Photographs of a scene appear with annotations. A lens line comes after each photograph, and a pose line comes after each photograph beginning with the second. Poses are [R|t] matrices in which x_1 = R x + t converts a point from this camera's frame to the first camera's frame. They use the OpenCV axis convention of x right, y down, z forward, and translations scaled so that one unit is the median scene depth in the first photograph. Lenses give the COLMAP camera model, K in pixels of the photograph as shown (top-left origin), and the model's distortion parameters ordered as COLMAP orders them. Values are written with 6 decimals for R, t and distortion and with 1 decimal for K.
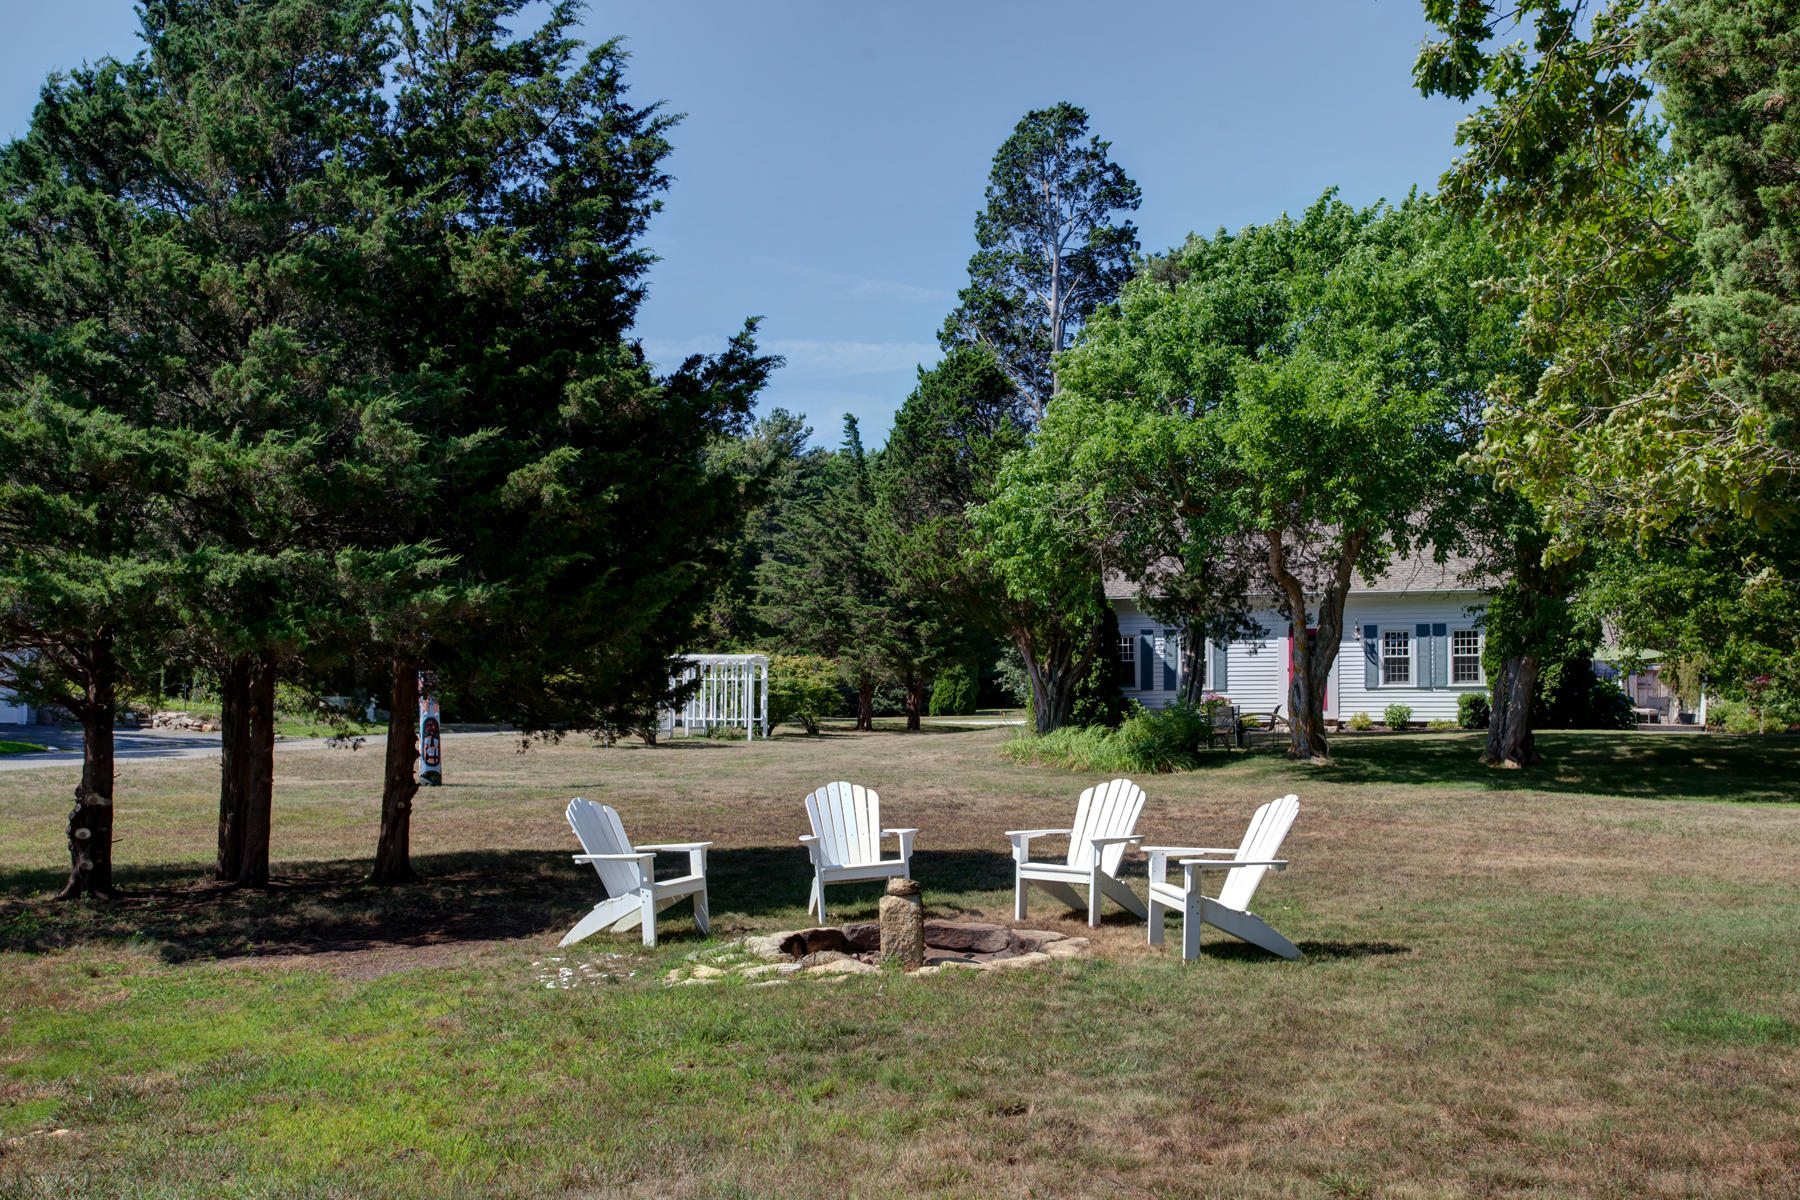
lens RADIAL K [[1803.4, 0, 898.6], [0, 1803.4, 600.3], [0, 0, 1]] dist [0.020223, 0.000000]
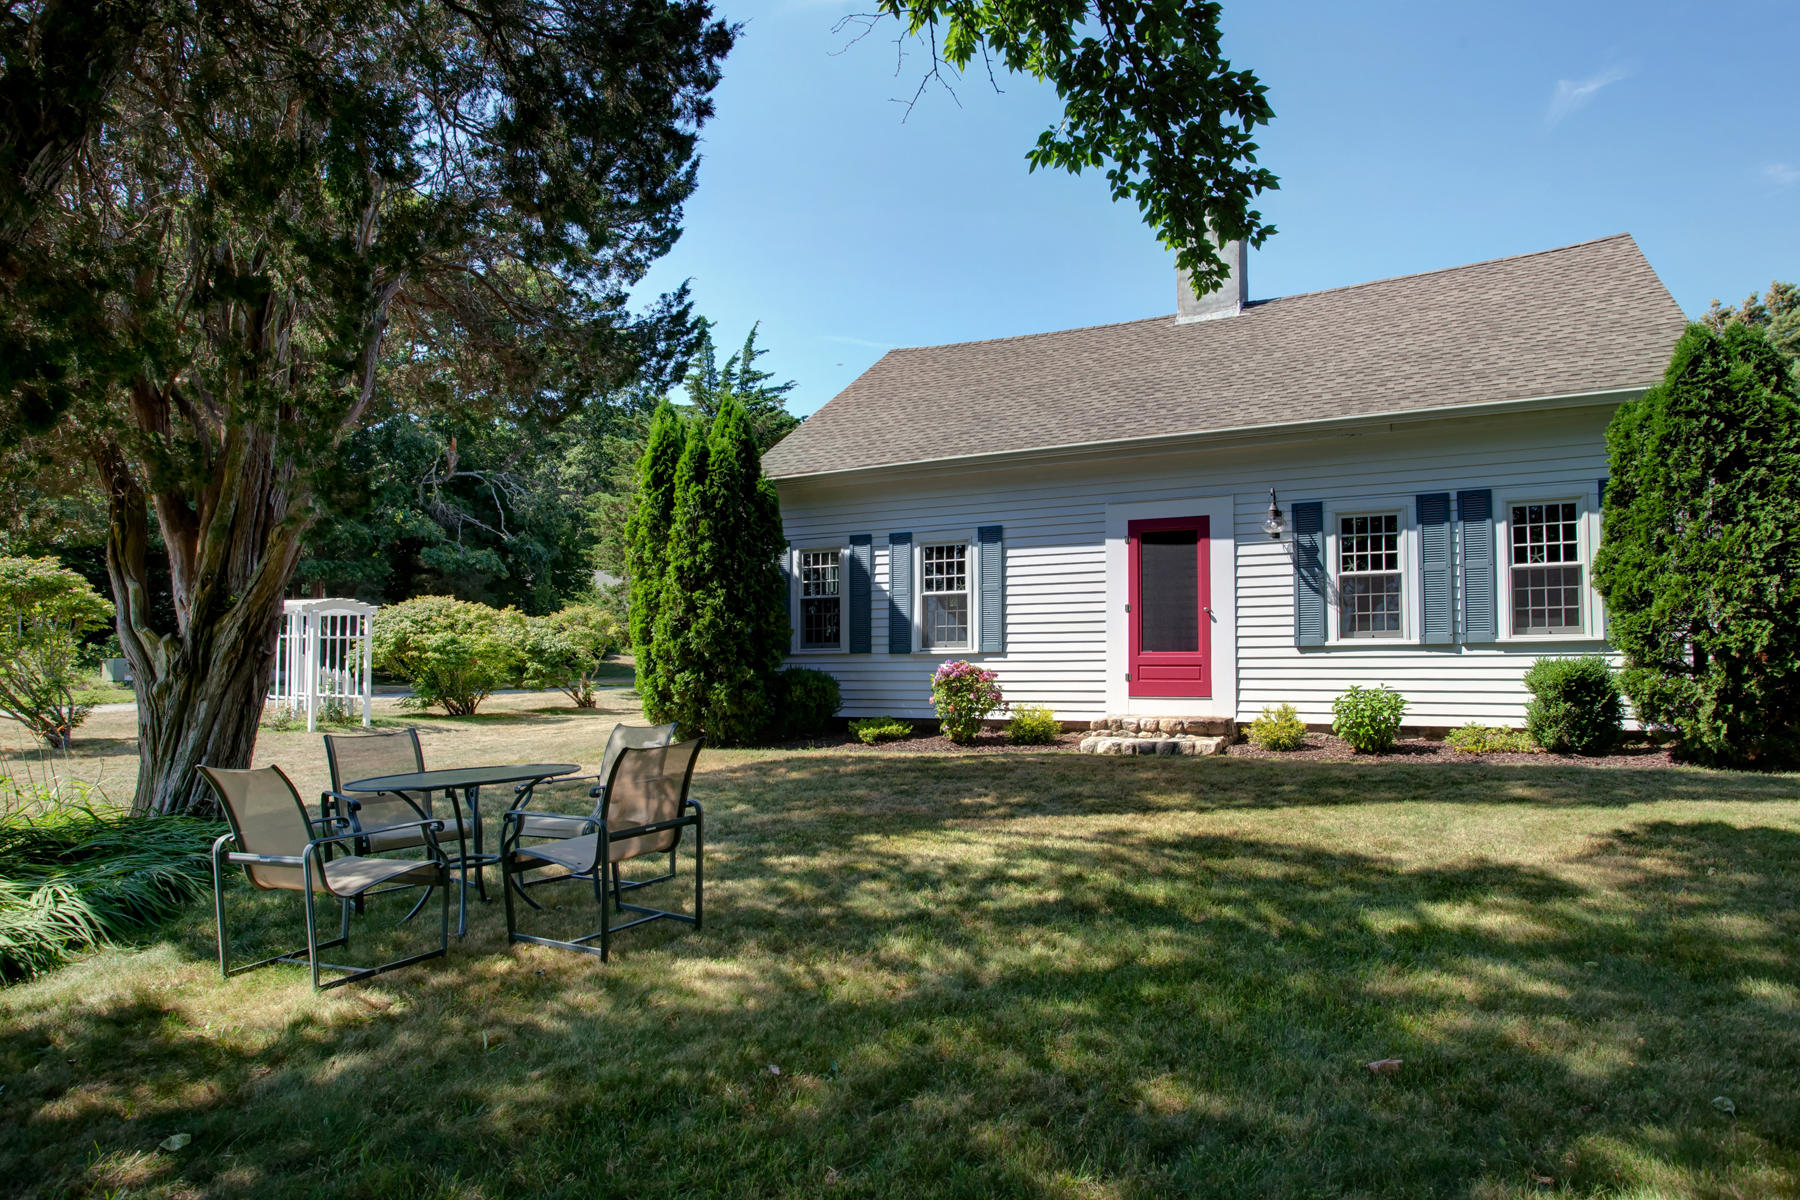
lens RADIAL K [[1071.1, 0, 903.0], [0, 1071.1, 603.2], [0, 0, 1]] dist [-0.032617, -0.000639]
pose [[0.978654, -0.014838, -0.204977, 0.219650], [0.016332, 0.999851, 0.005599, 0.035166], [0.204864, -0.008827, 0.978751, 0.732018]]
